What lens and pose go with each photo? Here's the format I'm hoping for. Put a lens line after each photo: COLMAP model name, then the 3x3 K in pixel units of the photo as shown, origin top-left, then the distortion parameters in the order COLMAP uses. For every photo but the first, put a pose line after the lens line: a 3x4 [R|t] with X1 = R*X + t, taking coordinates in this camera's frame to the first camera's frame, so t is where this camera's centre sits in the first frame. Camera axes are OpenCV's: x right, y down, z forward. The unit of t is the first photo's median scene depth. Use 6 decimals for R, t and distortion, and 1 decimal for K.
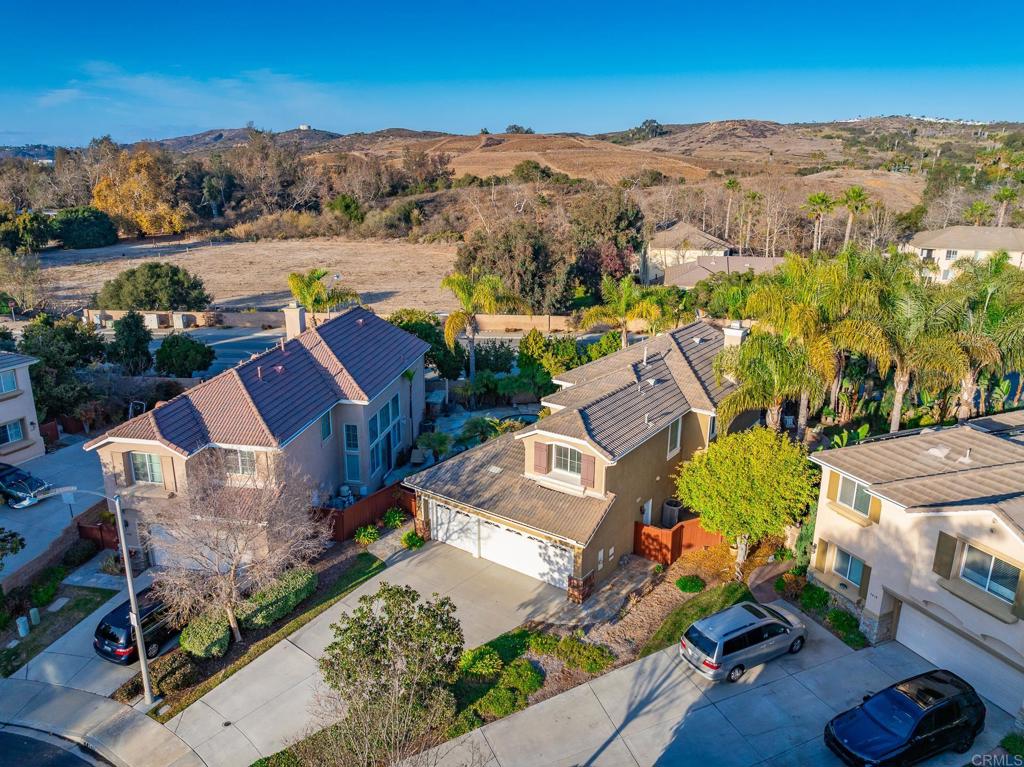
lens RADIAL K [[732.5, 0, 511.9], [0, 732.5, 381.9], [0, 0, 1]] dist [-0.023747, 0.007113]
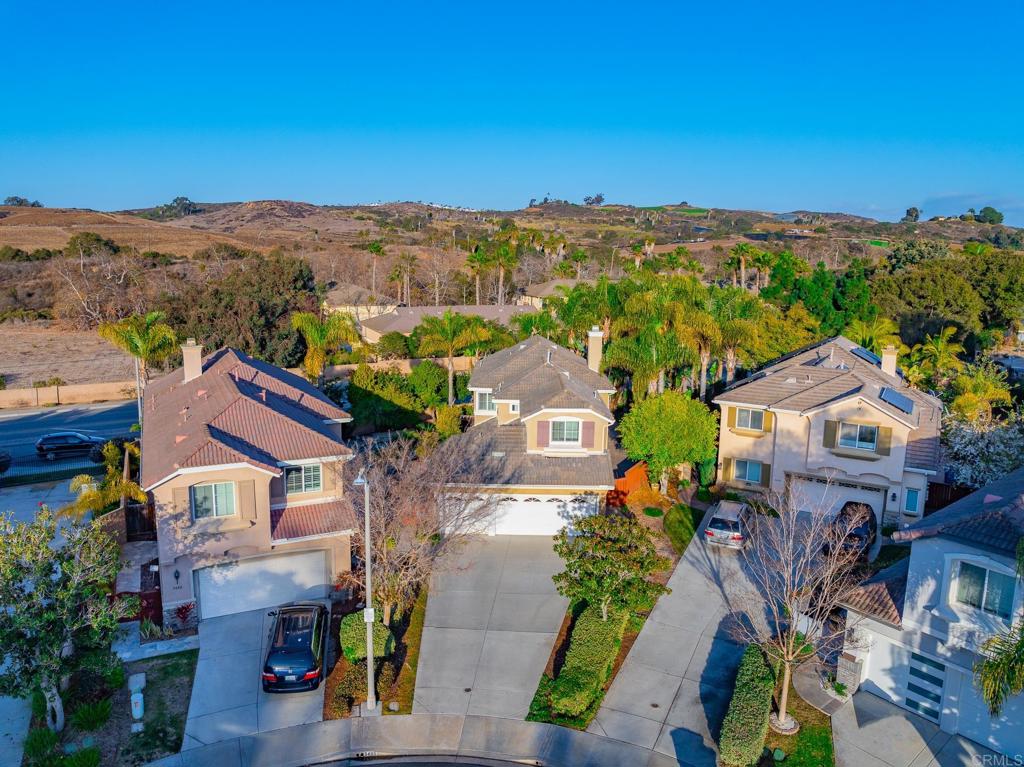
lens RADIAL K [[732.5, 0, 510.8], [0, 732.5, 381.8], [0, 0, 1]] dist [-0.023747, 0.007113]
pose [[0.817902, -0.096809, 0.567154, -0.198126], [0.155457, 0.986263, -0.055839, 0.022912], [-0.553958, 0.133839, 0.821717, 0.009840]]
